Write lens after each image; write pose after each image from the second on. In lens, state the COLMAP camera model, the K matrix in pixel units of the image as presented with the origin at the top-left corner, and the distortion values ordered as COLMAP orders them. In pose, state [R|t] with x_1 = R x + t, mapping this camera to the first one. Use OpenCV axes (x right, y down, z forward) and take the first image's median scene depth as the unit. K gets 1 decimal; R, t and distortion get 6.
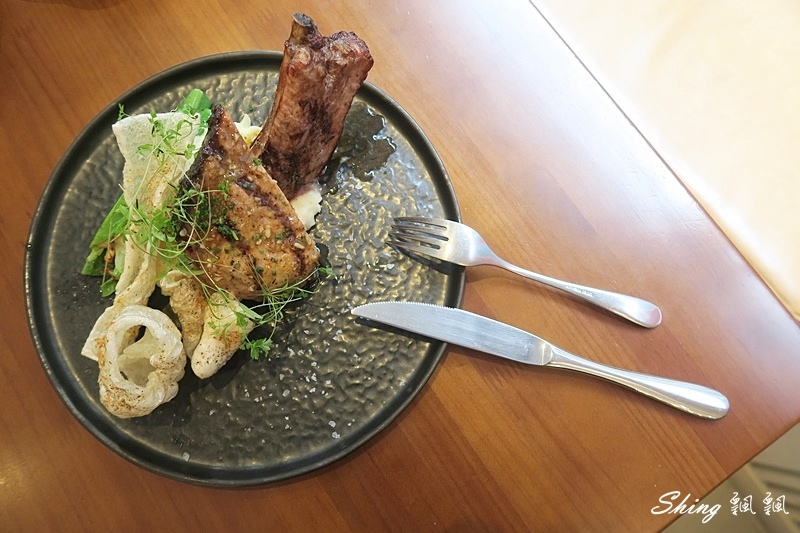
lens RADIAL K [[553.8, 0, 401.7], [0, 553.8, 266.5], [0, 0, 1]] dist [-0.006655, -0.011745]
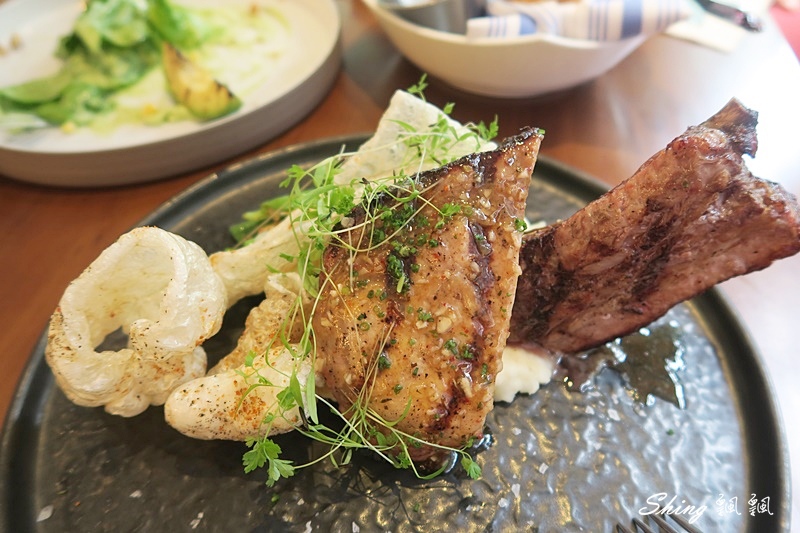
lens RADIAL K [[553.8, 0, 399.6], [0, 553.8, 263.8], [0, 0, 1]] dist [-0.006655, -0.011745]
pose [[0.654565, 0.562948, -0.504612, -0.029274], [-0.737875, 0.621025, -0.264325, 0.079126], [0.164576, 0.545359, 0.821887, 0.512919]]
